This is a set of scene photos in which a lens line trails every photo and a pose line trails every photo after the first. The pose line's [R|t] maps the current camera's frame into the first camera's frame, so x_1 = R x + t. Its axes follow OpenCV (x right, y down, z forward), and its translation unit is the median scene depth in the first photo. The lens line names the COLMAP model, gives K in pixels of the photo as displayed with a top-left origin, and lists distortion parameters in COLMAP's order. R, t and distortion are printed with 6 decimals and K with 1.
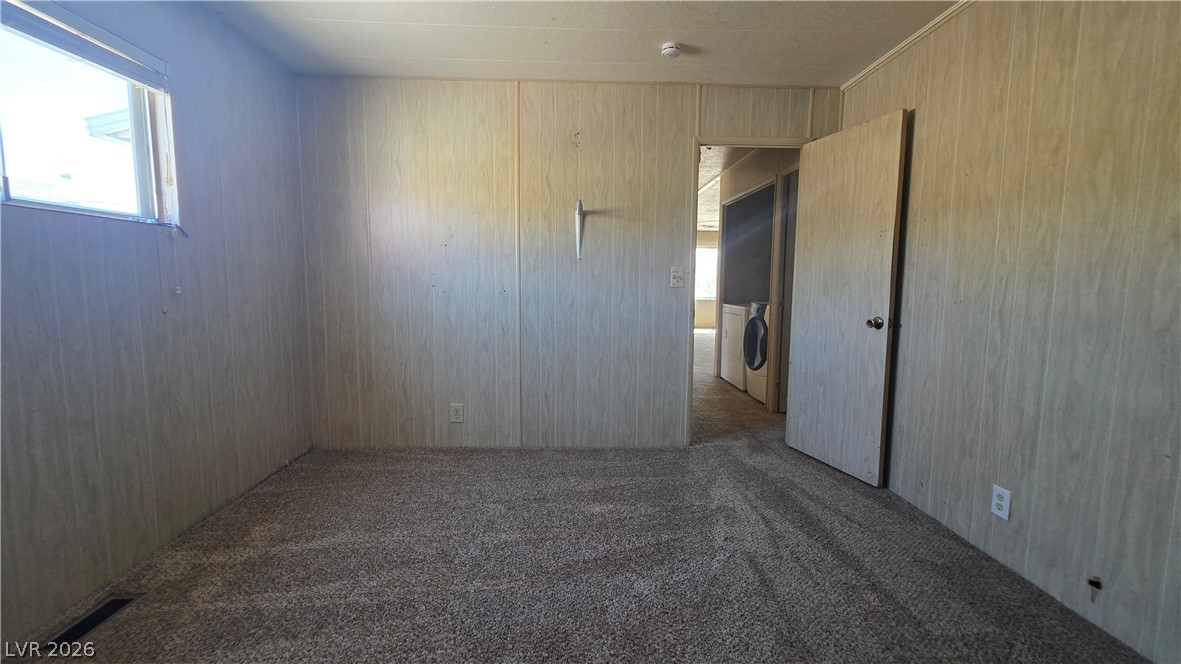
lens RADIAL K [[473.1, 0, 591.0], [0, 473.1, 328.4], [0, 0, 1]] dist [0.000036, 0.000202]
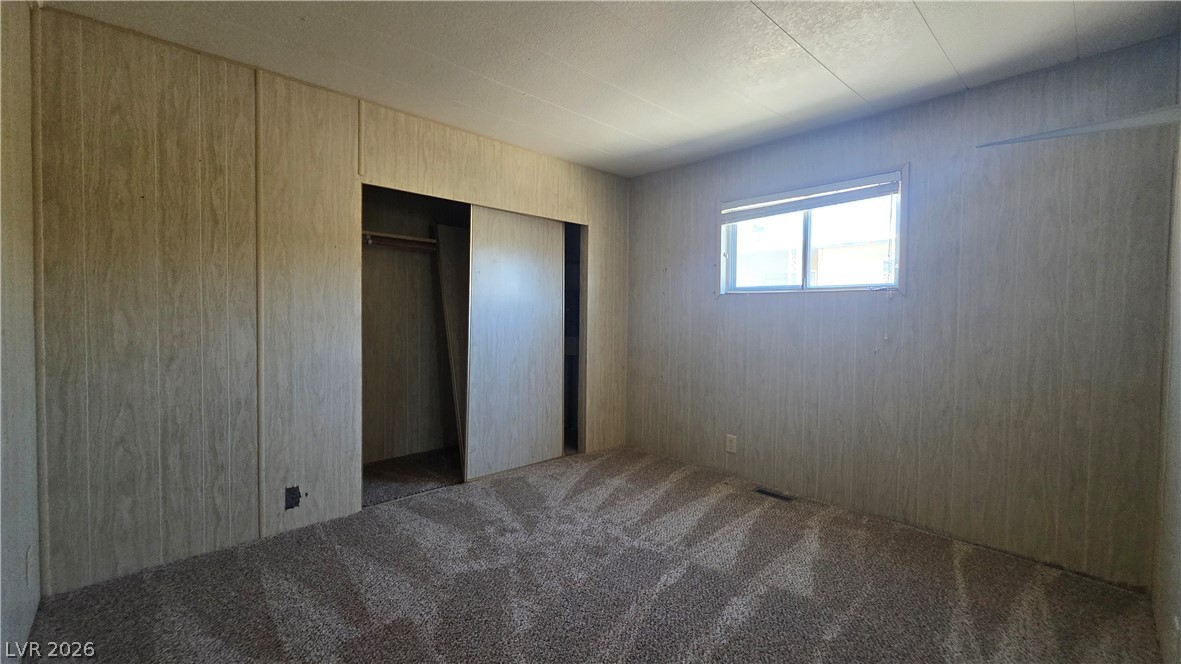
lens RADIAL K [[473.1, 0, 591.0], [0, 473.1, 328.4], [0, 0, 1]] dist [0.000036, 0.000202]
pose [[-0.761450, 0.000315, -0.648224, 0.653866], [-0.083413, 0.991639, 0.098464, -0.170154], [0.642835, 0.129046, -0.755057, 1.511759]]
